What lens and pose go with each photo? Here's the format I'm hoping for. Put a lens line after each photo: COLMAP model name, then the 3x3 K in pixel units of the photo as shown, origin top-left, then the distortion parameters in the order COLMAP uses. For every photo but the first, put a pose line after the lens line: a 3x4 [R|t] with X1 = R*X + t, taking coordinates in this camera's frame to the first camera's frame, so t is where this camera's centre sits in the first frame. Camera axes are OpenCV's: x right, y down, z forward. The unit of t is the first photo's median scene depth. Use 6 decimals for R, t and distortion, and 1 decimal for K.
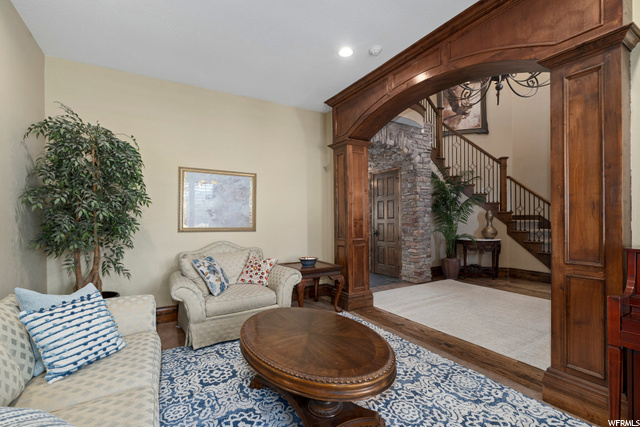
lens RADIAL K [[288.8, 0, 318.9], [0, 288.8, 216.8], [0, 0, 1]] dist [-0.003936, 0.001241]
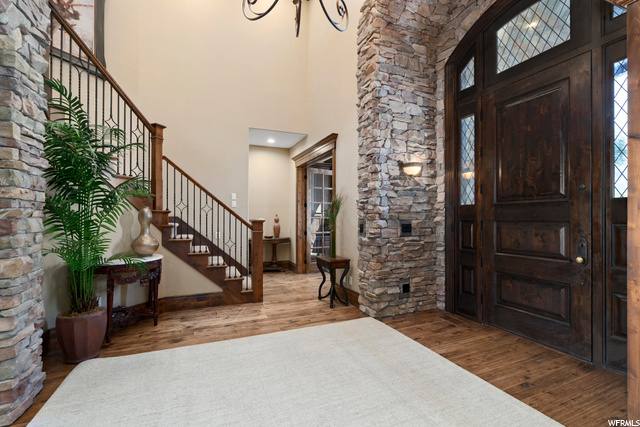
lens RADIAL K [[288.8, 0, 319.3], [0, 288.8, 217.2], [0, 0, 1]] dist [-0.003936, 0.001241]
pose [[0.130246, 0.011846, 0.991411, 0.065766], [-0.008386, 0.999906, -0.010846, 0.001279], [-0.991446, -0.006901, 0.130333, 0.613370]]
